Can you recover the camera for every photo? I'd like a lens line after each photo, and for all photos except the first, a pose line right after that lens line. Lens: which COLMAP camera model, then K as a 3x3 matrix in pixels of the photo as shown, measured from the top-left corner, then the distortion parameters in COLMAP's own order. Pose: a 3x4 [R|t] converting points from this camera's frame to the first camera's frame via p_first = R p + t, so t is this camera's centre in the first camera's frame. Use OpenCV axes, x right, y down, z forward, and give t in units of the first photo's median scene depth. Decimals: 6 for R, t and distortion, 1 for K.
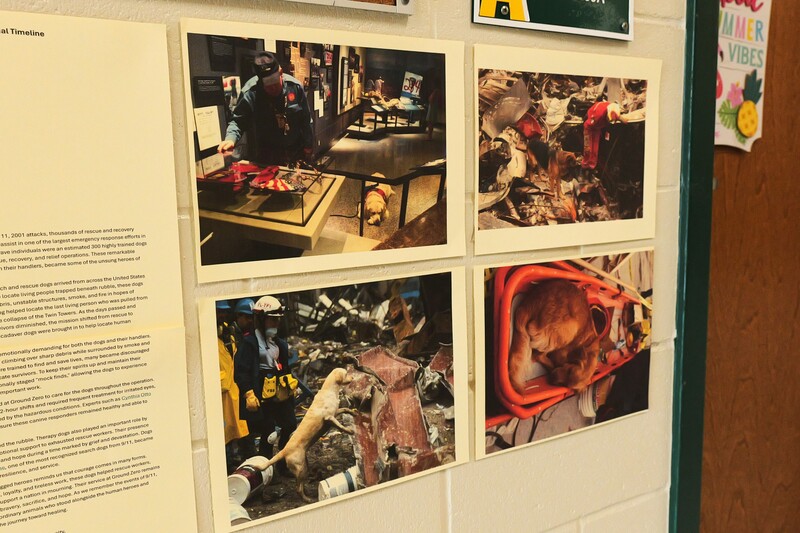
lens RADIAL K [[704.8, 0, 401.0], [0, 704.8, 266.5], [0, 0, 1]] dist [0.004983, 0.006331]
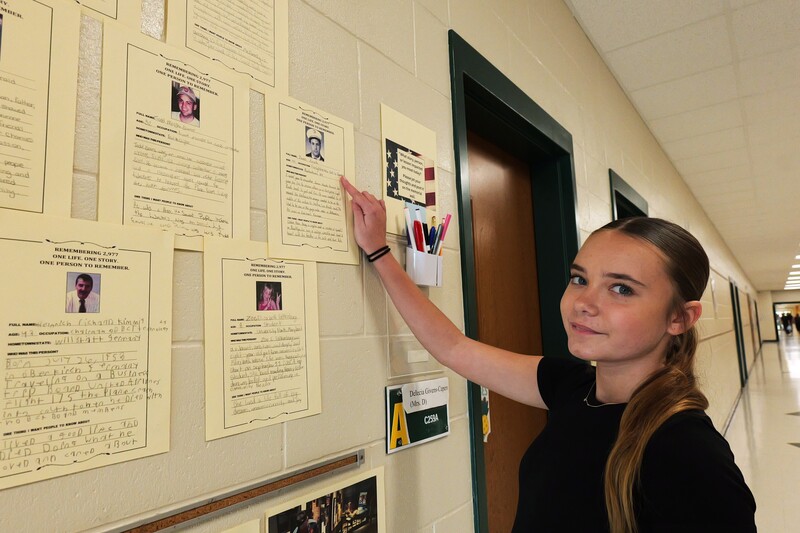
lens RADIAL K [[505.6, 0, 399.1], [0, 505.6, 268.2], [0, 0, 1]] dist [-0.004104, -0.001120]
pose [[0.926539, 0.035978, 0.374475, -0.438048], [0.066591, 0.964014, -0.257378, -0.518516], [-0.370259, 0.263407, 0.890800, -0.408103]]
